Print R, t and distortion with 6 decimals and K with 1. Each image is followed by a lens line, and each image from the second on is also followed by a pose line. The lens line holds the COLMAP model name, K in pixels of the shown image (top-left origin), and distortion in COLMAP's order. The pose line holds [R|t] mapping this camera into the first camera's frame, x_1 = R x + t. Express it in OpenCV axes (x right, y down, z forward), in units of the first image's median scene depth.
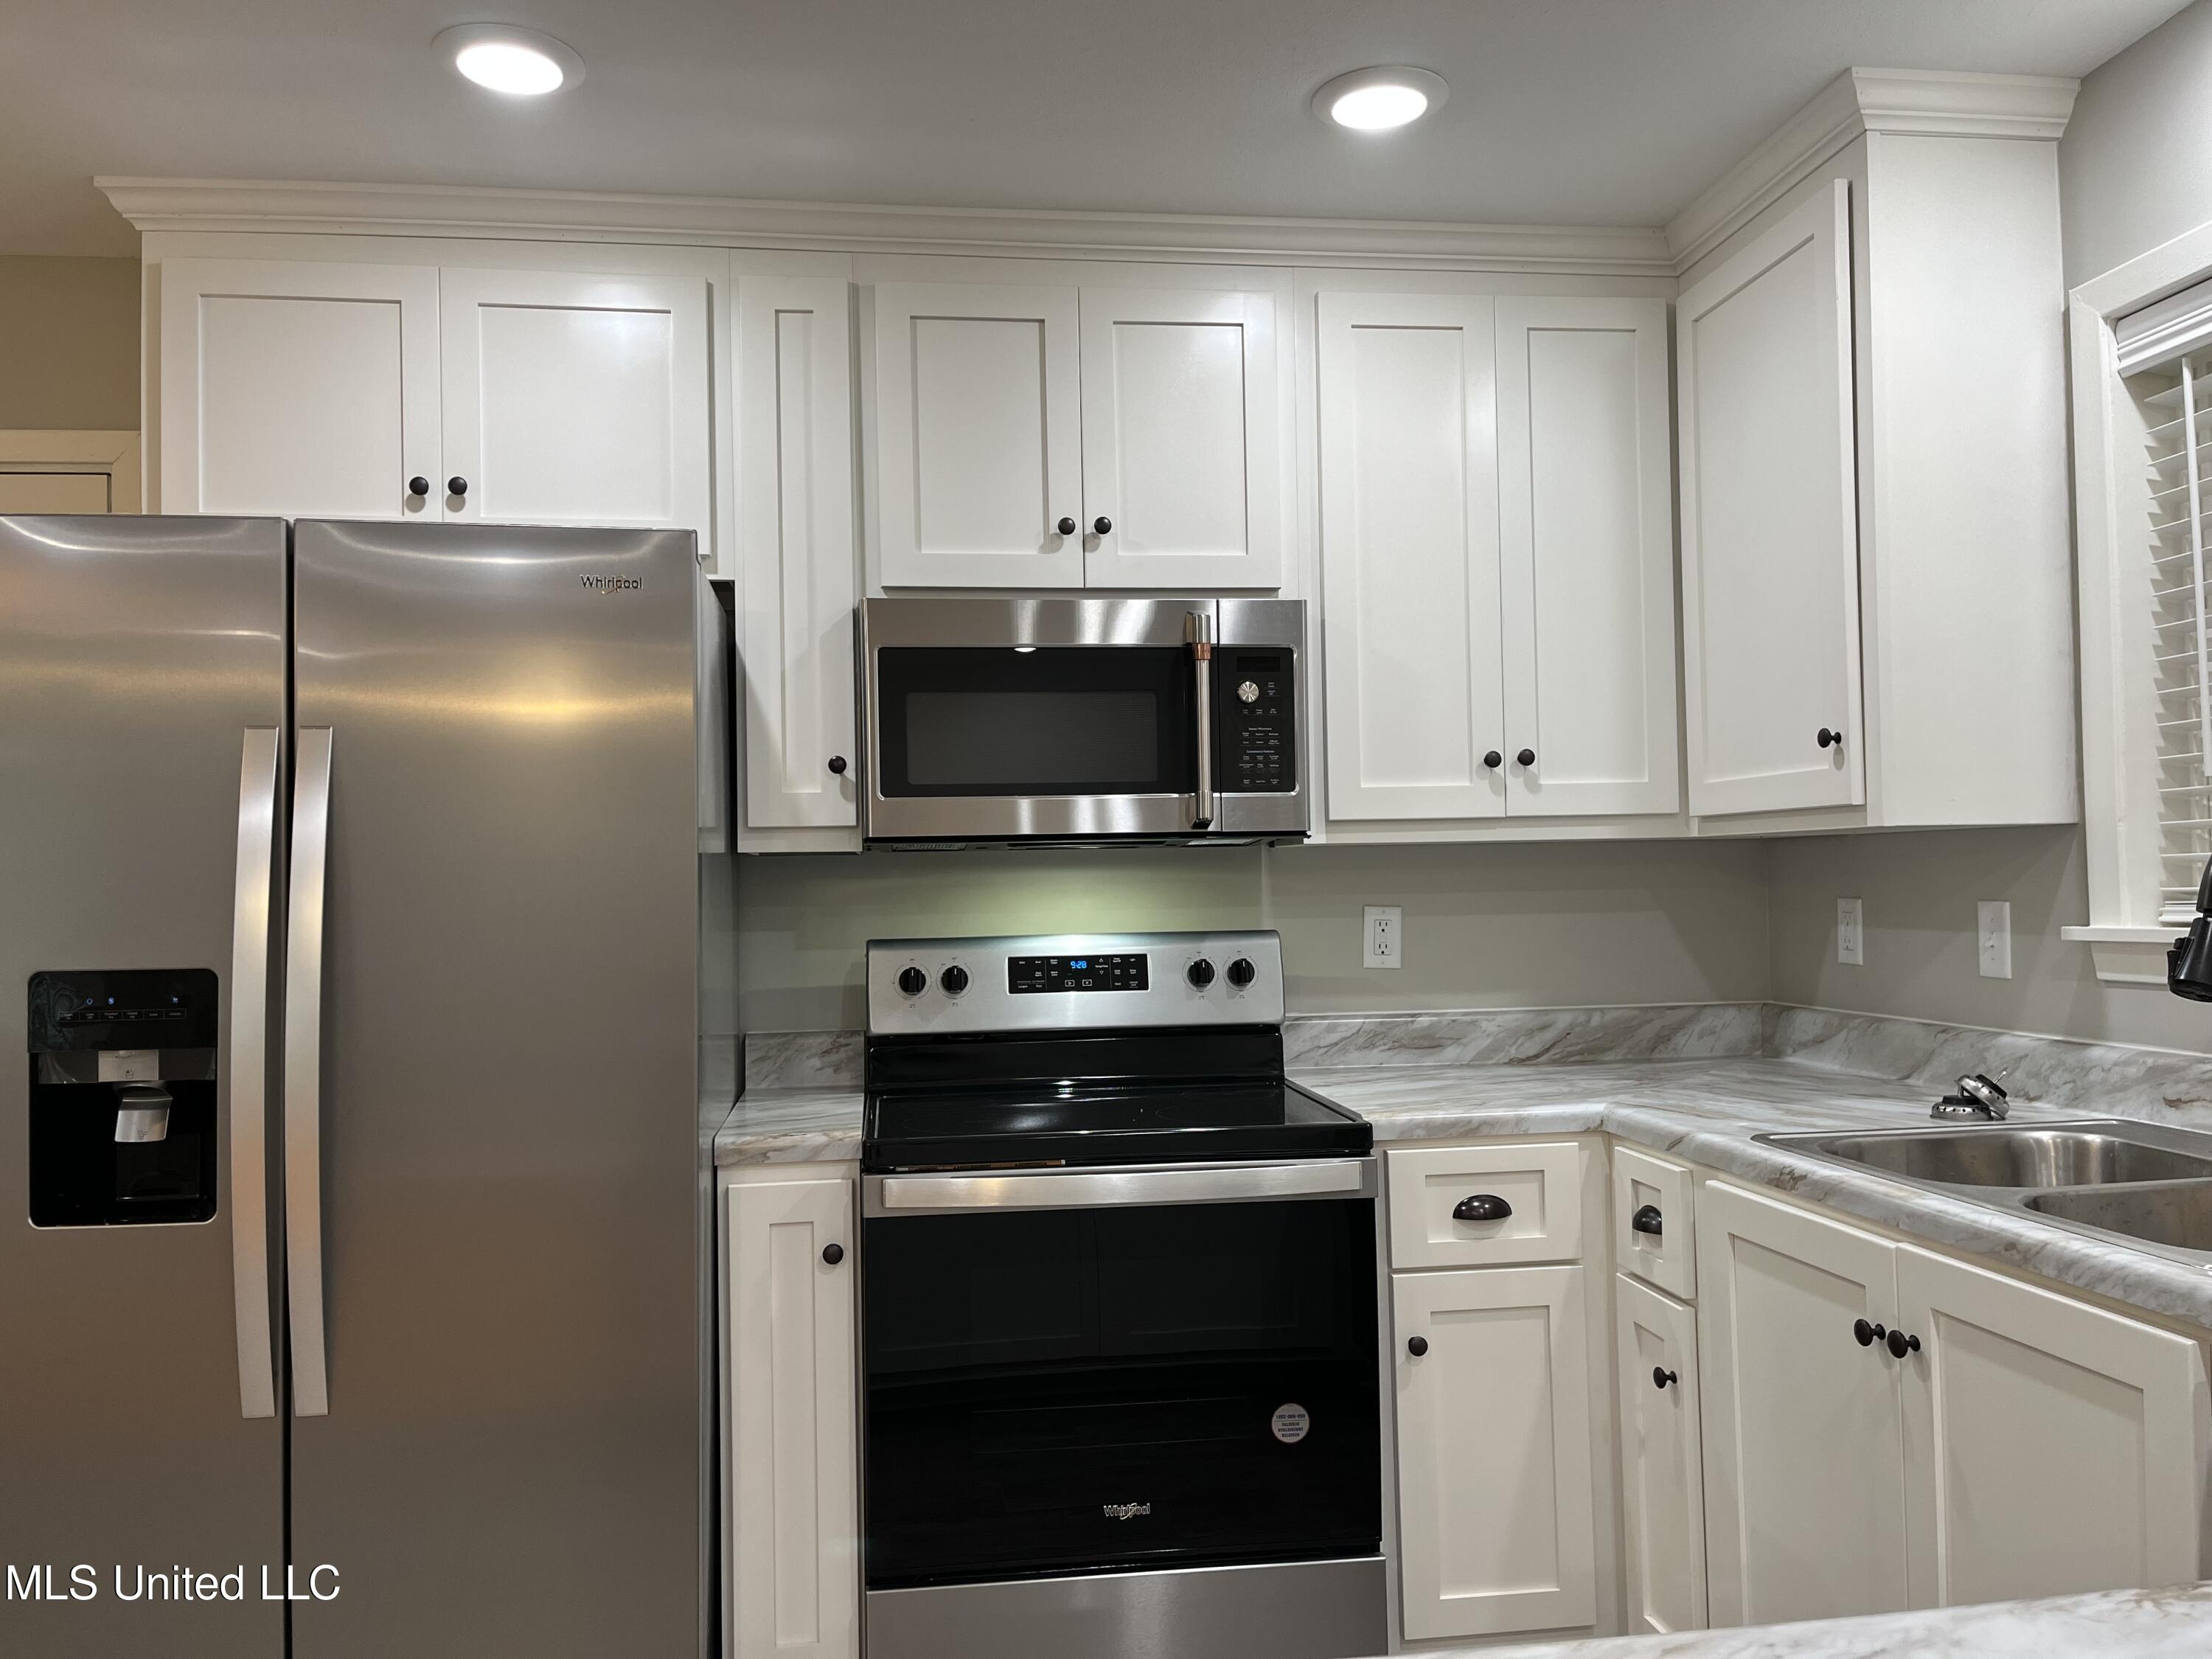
lens RADIAL K [[1663.9, 0, 1104.0], [0, 1663.9, 823.1], [0, 0, 1]] dist [0.051784, -0.057360]
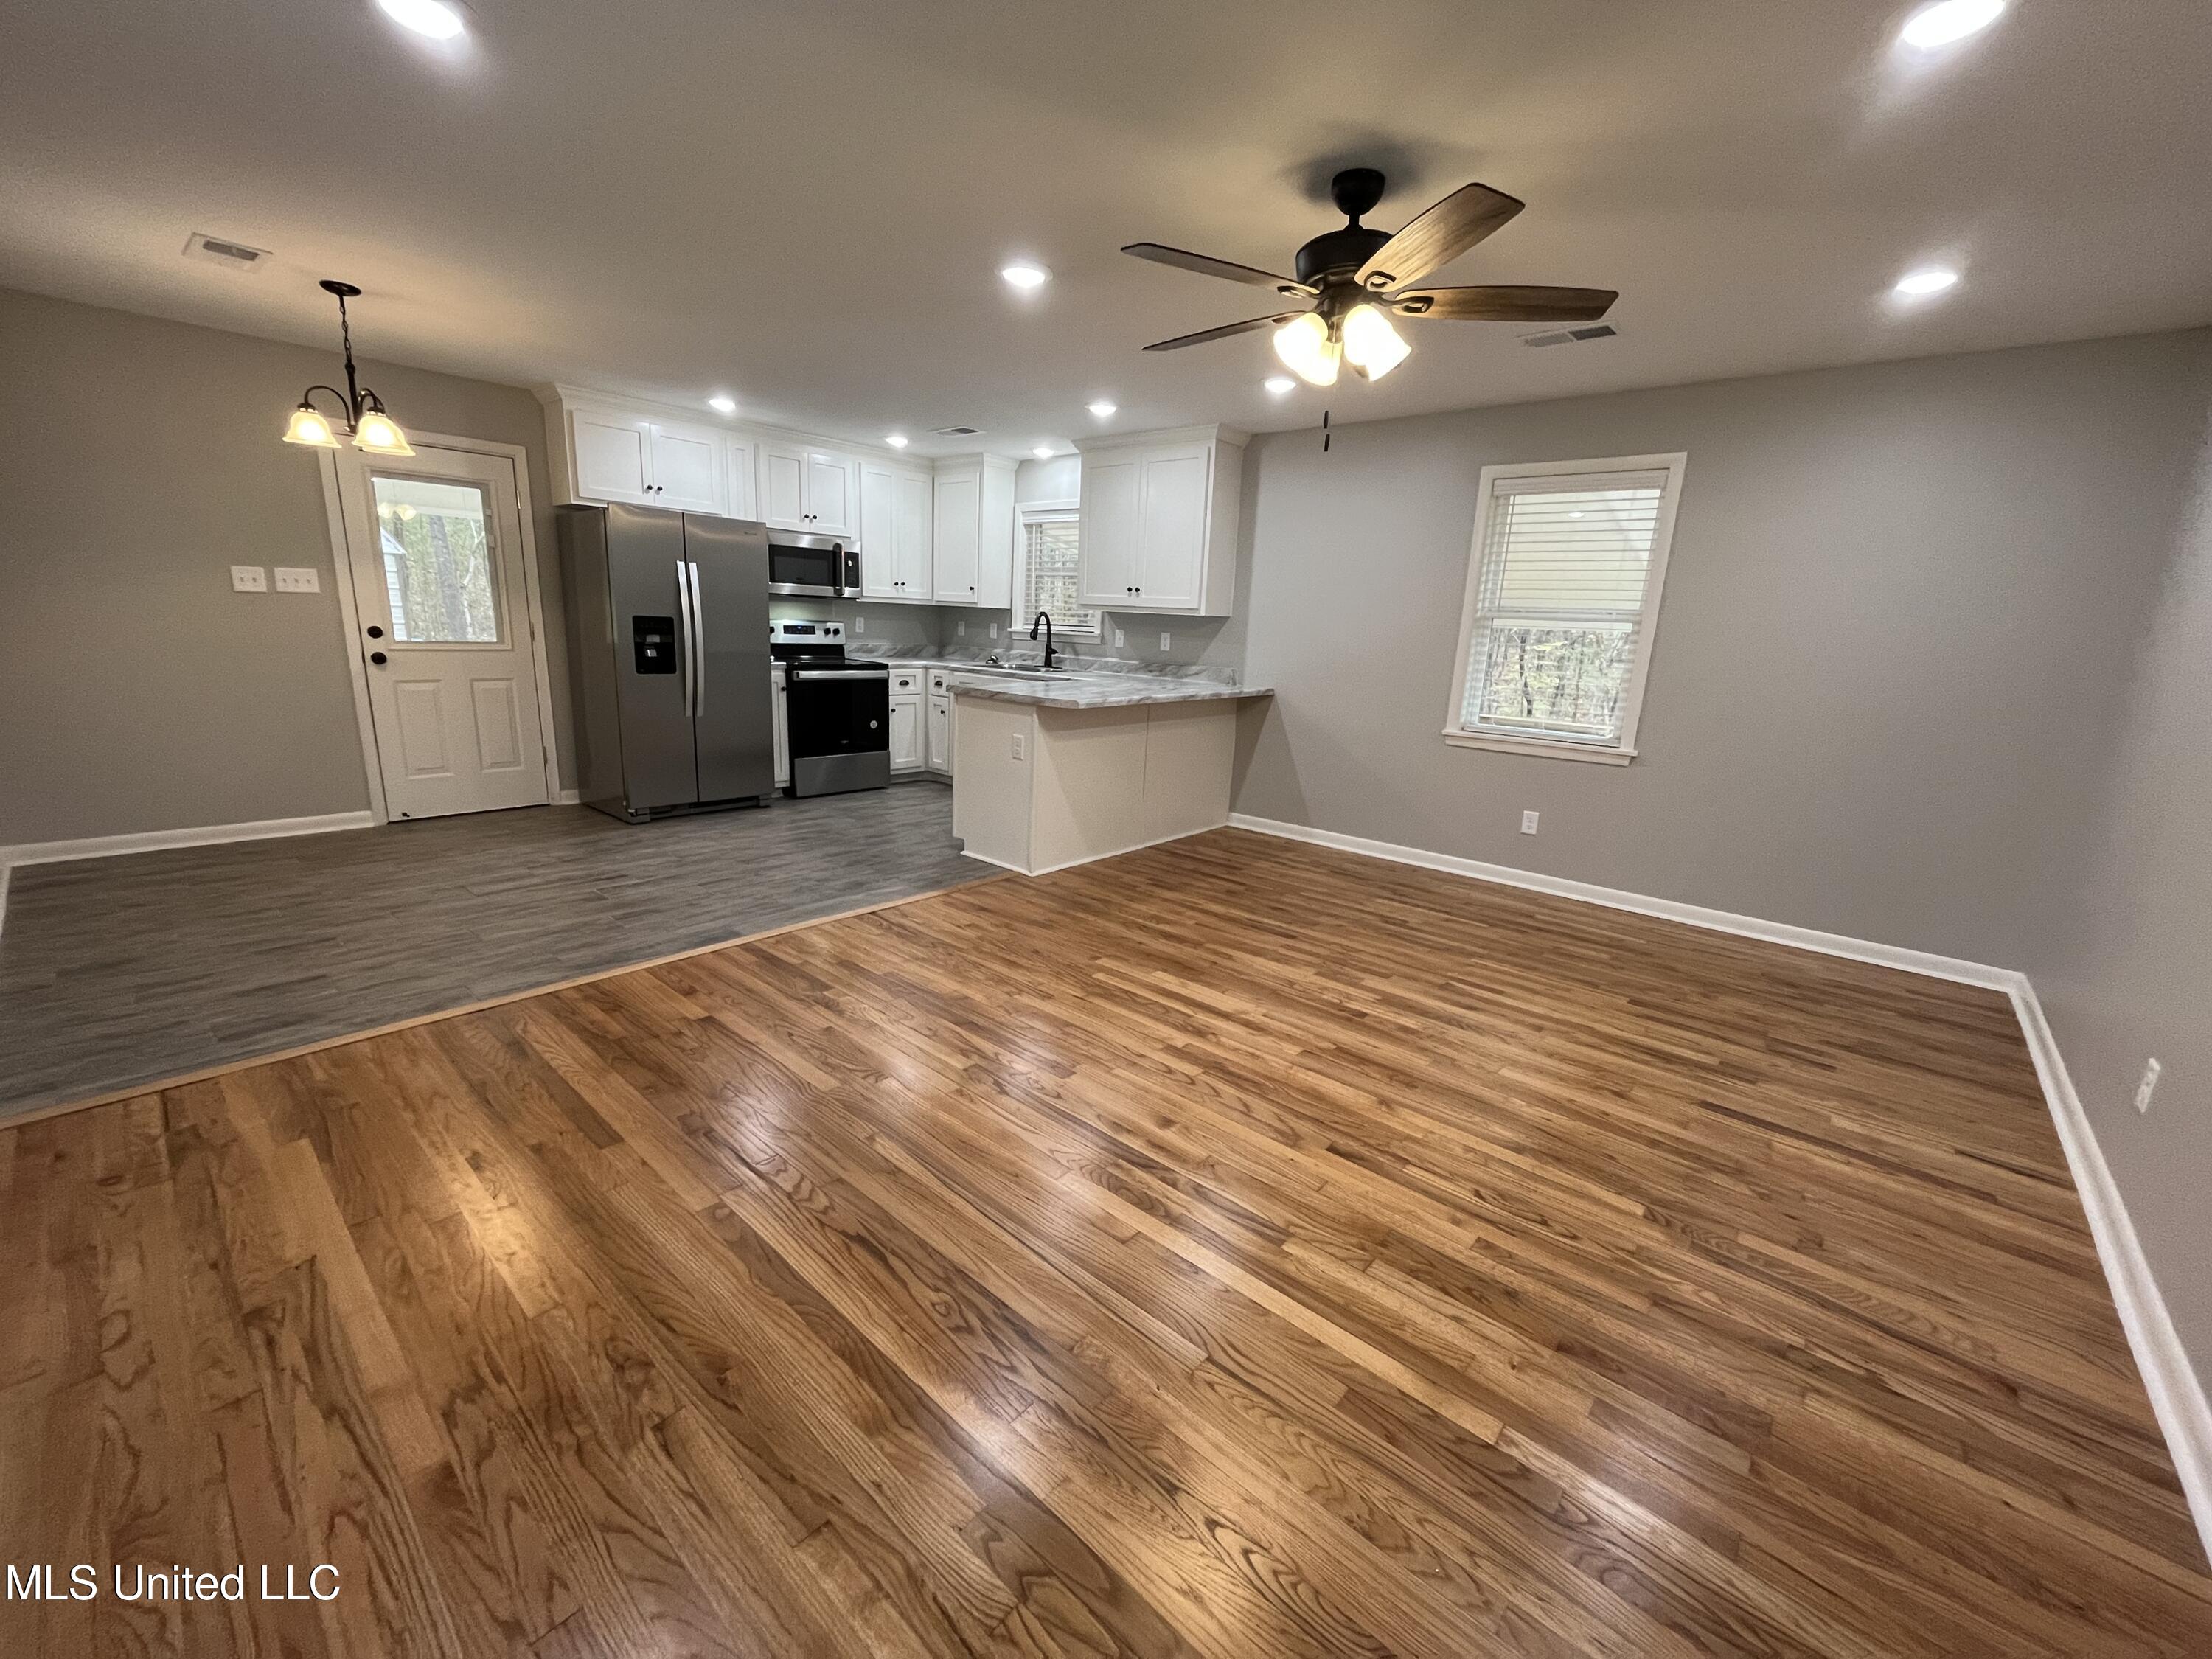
lens RADIAL K [[885.4, 0, 1104.6], [0, 885.4, 835.3], [0, 0, 1]] dist [-0.002024, -0.000154]
pose [[0.745576, -0.104574, 0.658165, -1.005927], [-0.087368, 0.963750, 0.252098, -0.037445], [-0.660669, -0.245461, 0.709412, -1.224985]]
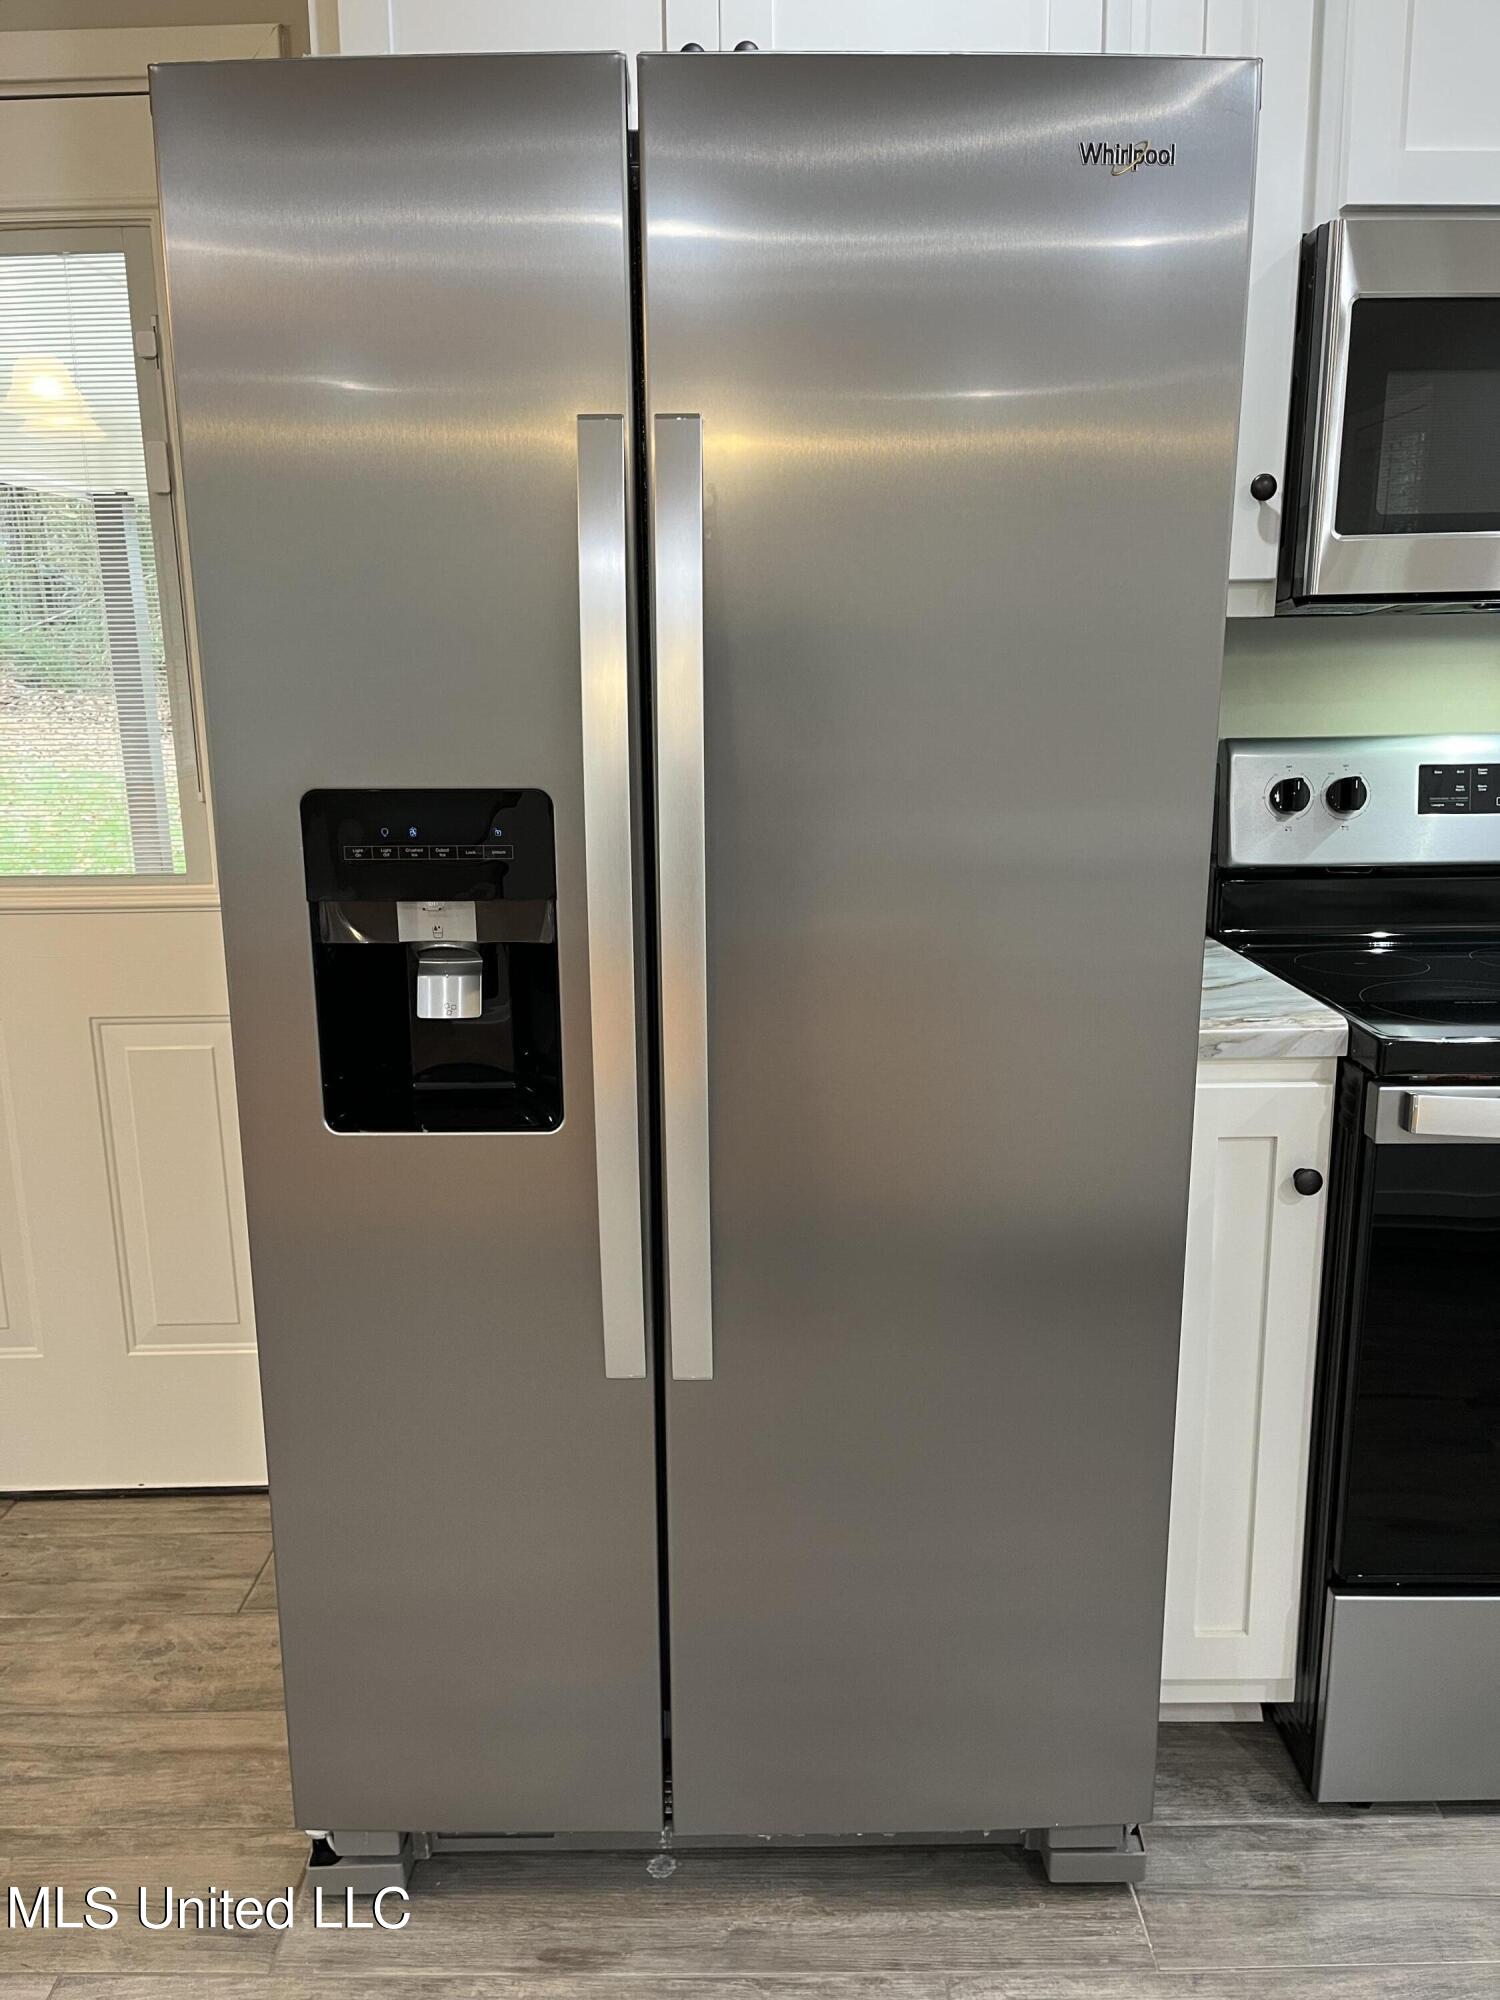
lens RADIAL K [[1504.4, 0, 738.7], [0, 1504.4, 1005.3], [0, 0, 1]] dist [0.051784, -0.057360]
pose [[0.990409, 0.038324, -0.132745, -0.286778], [-0.002145, 0.964911, 0.262567, 0.007817], [0.138150, -0.259764, 0.955739, 0.309050]]
